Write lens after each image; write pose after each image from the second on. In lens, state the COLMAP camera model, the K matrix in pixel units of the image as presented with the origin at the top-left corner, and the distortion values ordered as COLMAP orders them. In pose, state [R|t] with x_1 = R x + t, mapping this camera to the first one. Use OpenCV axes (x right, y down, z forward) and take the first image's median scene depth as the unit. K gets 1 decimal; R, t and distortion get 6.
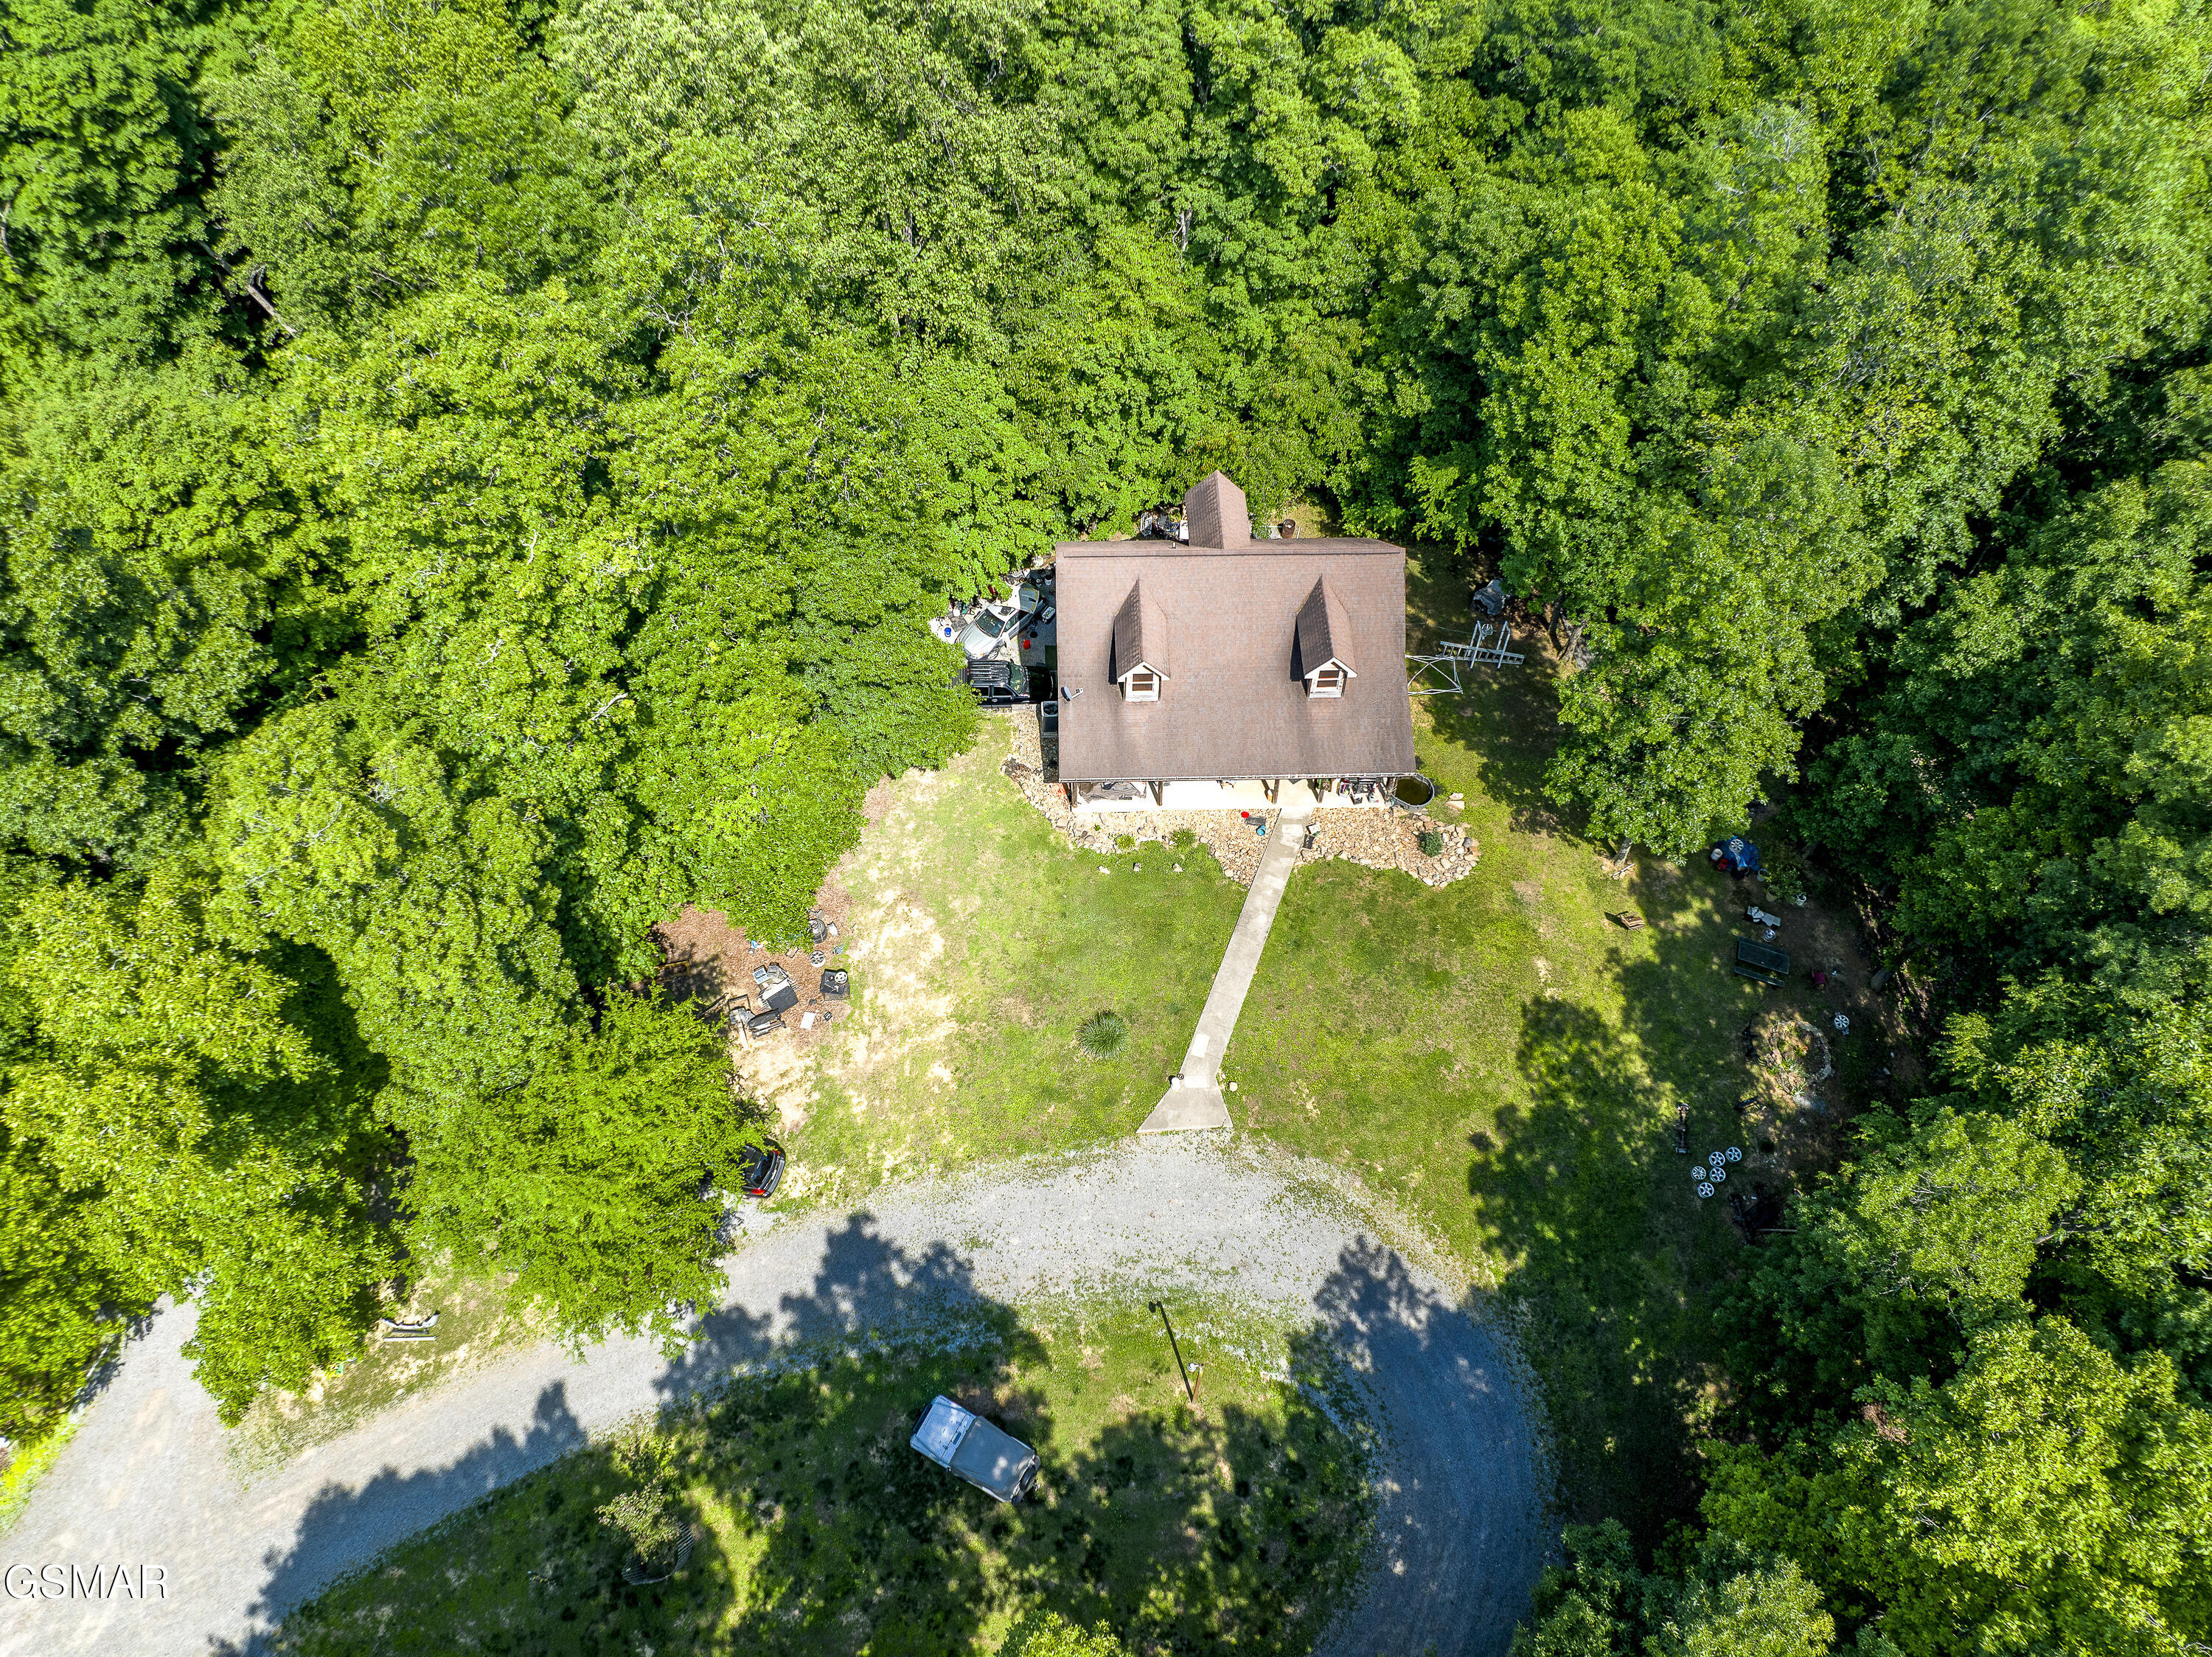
lens RADIAL K [[1568.2, 0, 1116.8], [0, 1568.2, 833.3], [0, 0, 1]] dist [-0.040677, 0.023370]
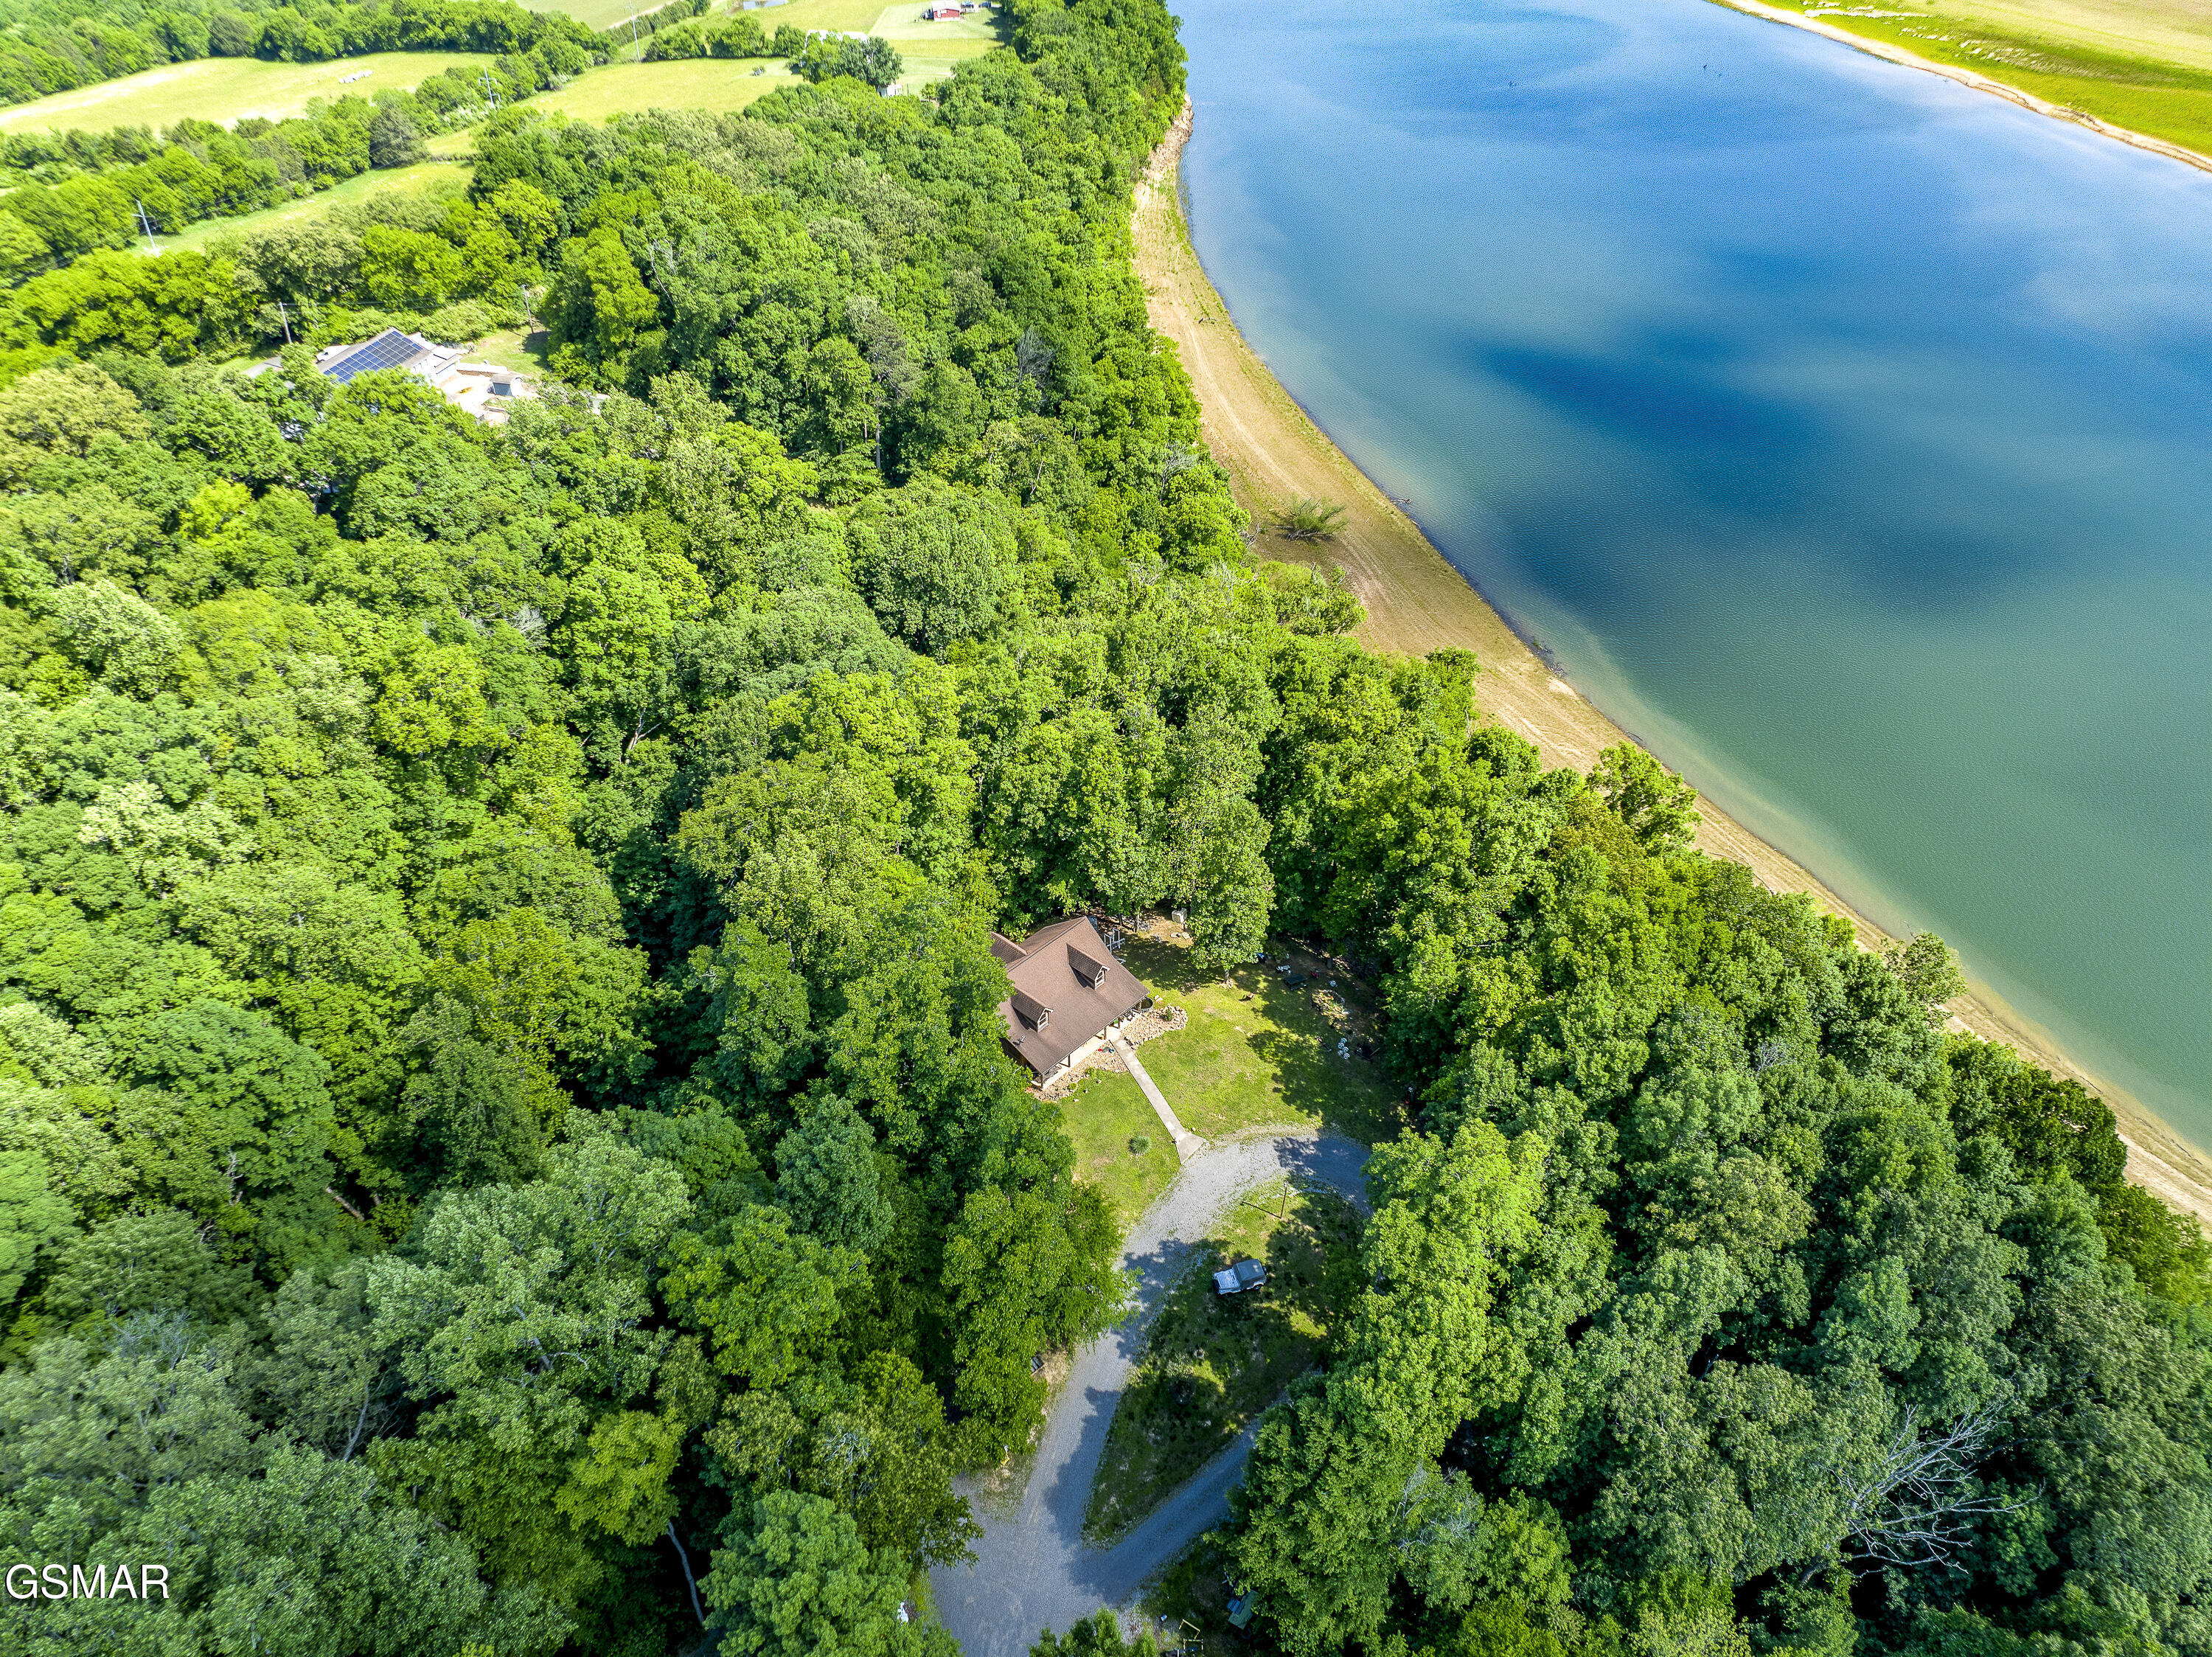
lens RADIAL K [[1568.2, 0, 1100.2], [0, 1568.2, 832.4], [0, 0, 1]] dist [-0.040677, 0.023370]
pose [[0.700018, -0.444292, 0.559089, -1.180349], [0.583527, 0.807183, -0.089171, -0.073224], [-0.411669, 0.388664, 0.824299, -1.093189]]
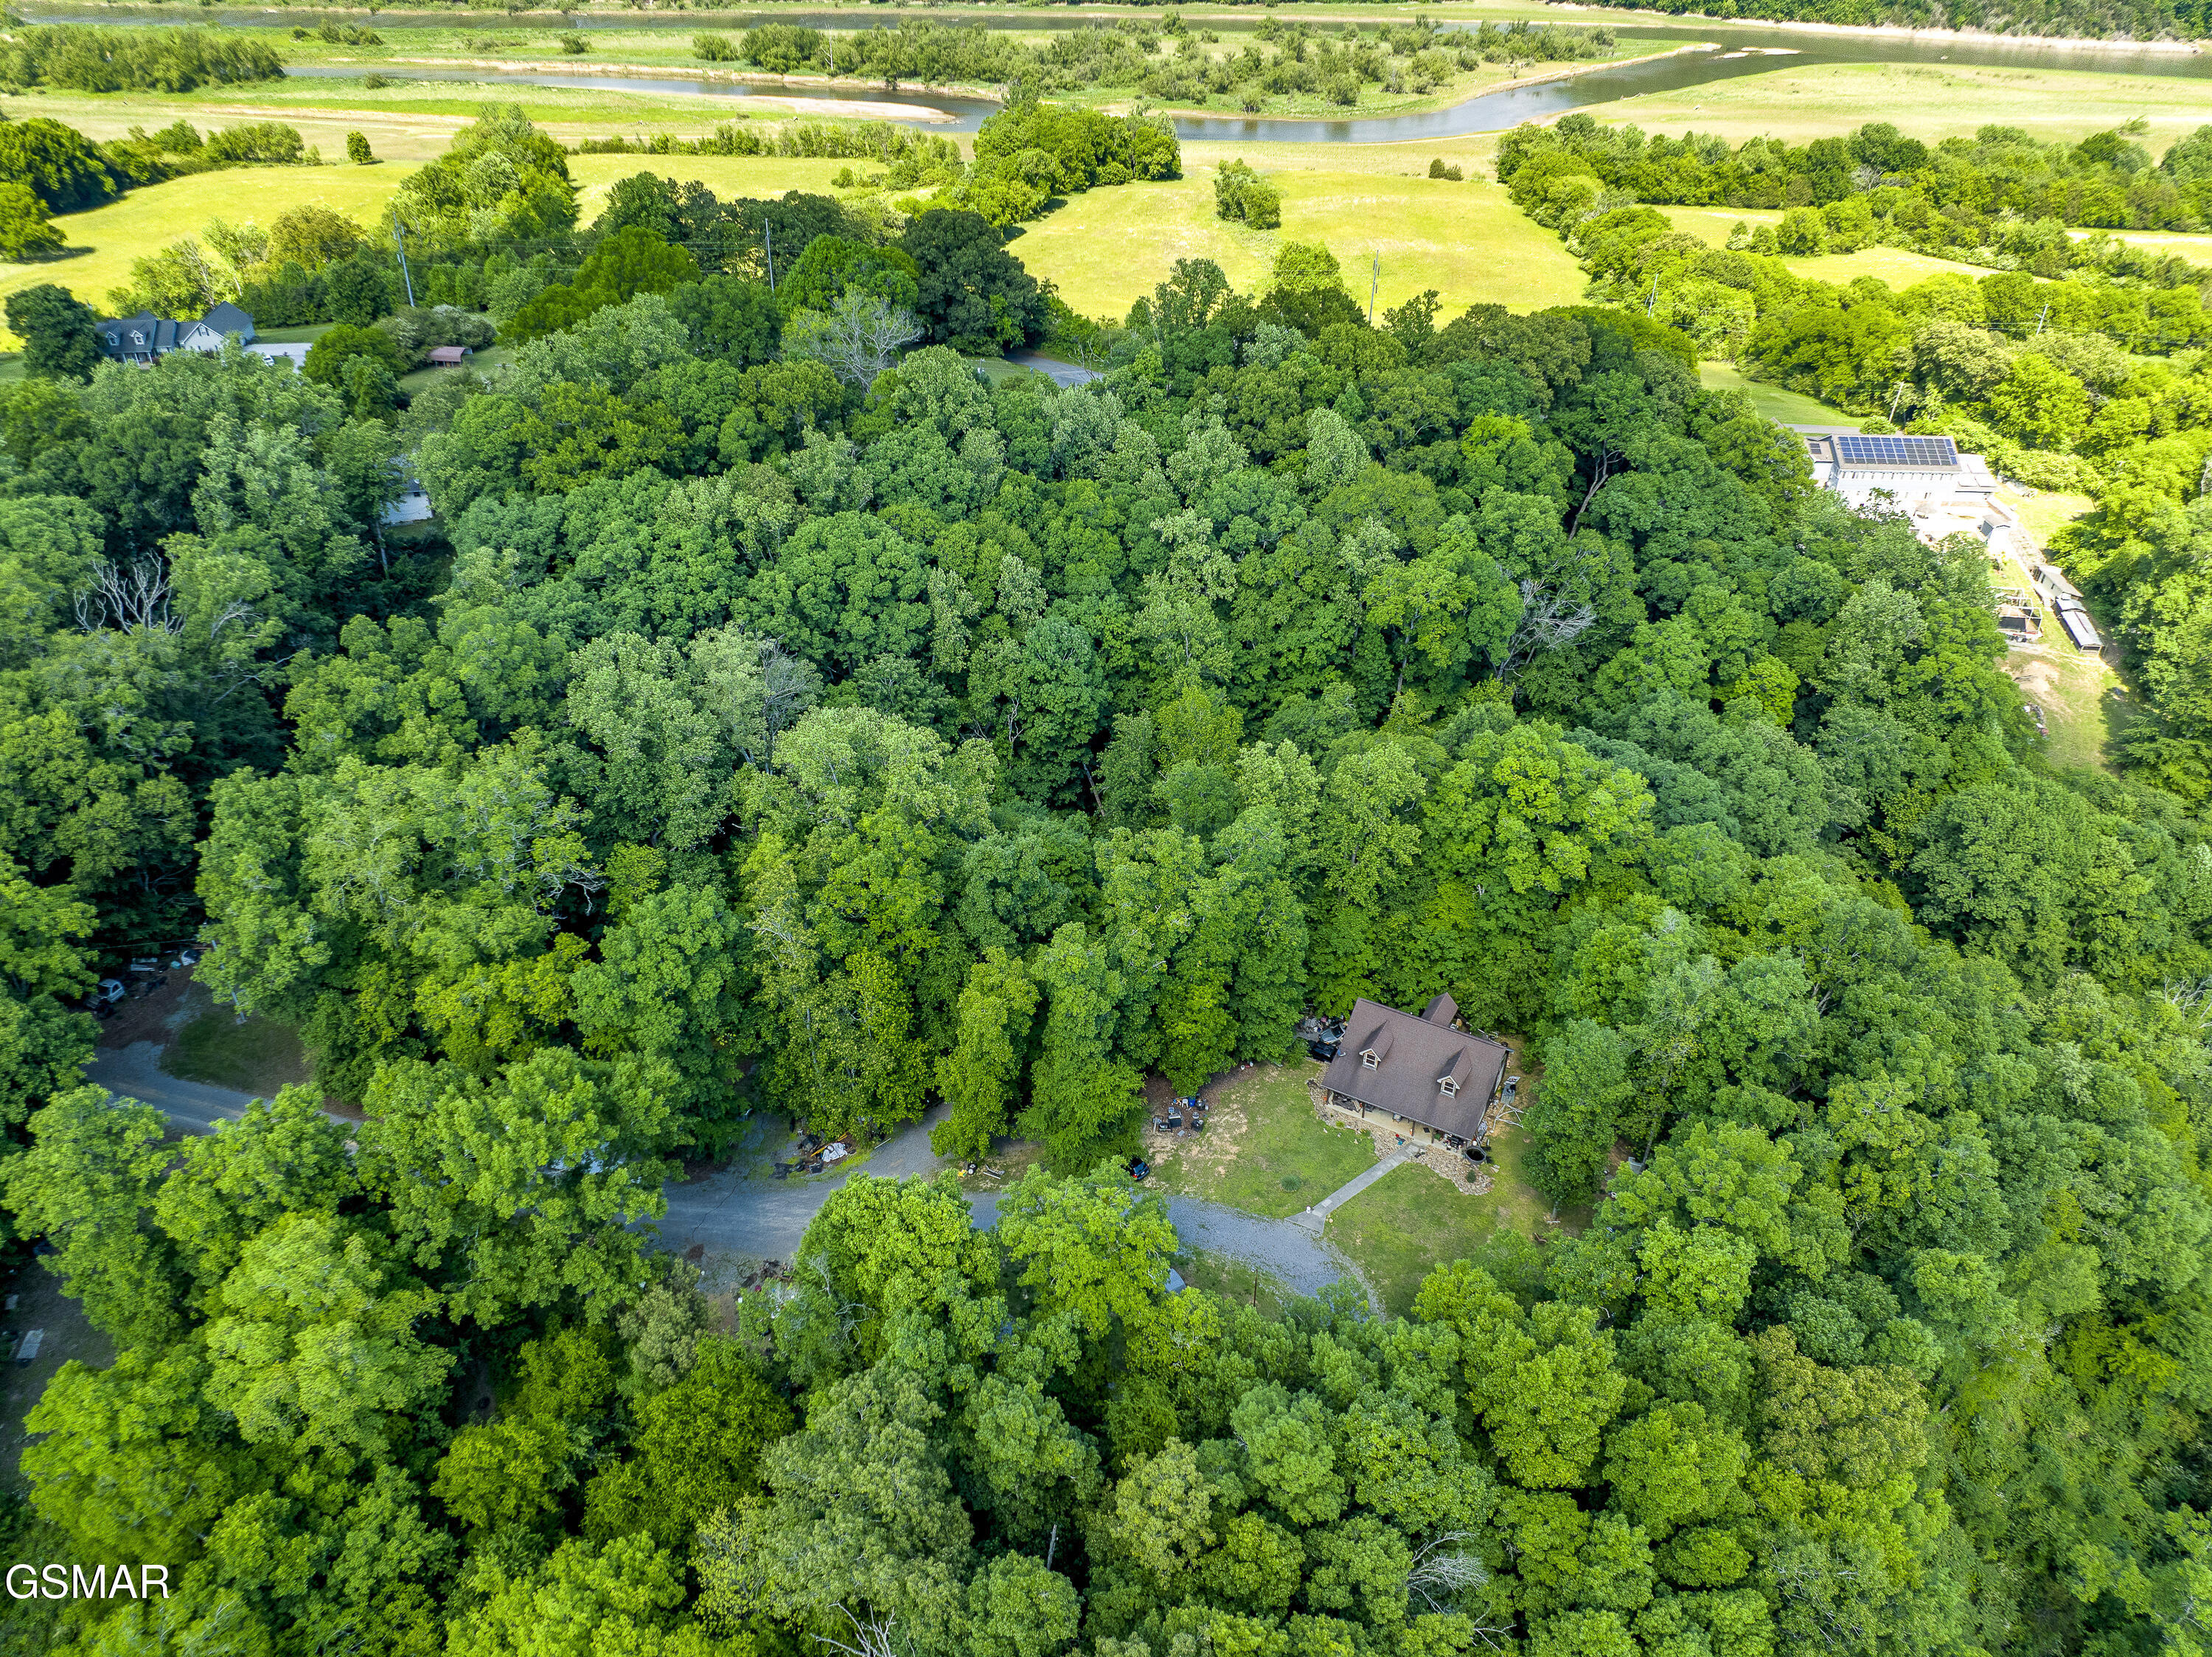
lens RADIAL K [[1568.2, 0, 1106.8], [0, 1568.2, 827.9], [0, 0, 1]] dist [-0.040677, 0.023370]
pose [[0.861631, 0.279534, -0.423619, 0.621612], [-0.413329, 0.870847, -0.266054, 0.419269], [0.294536, 0.404334, 0.865888, -1.369630]]
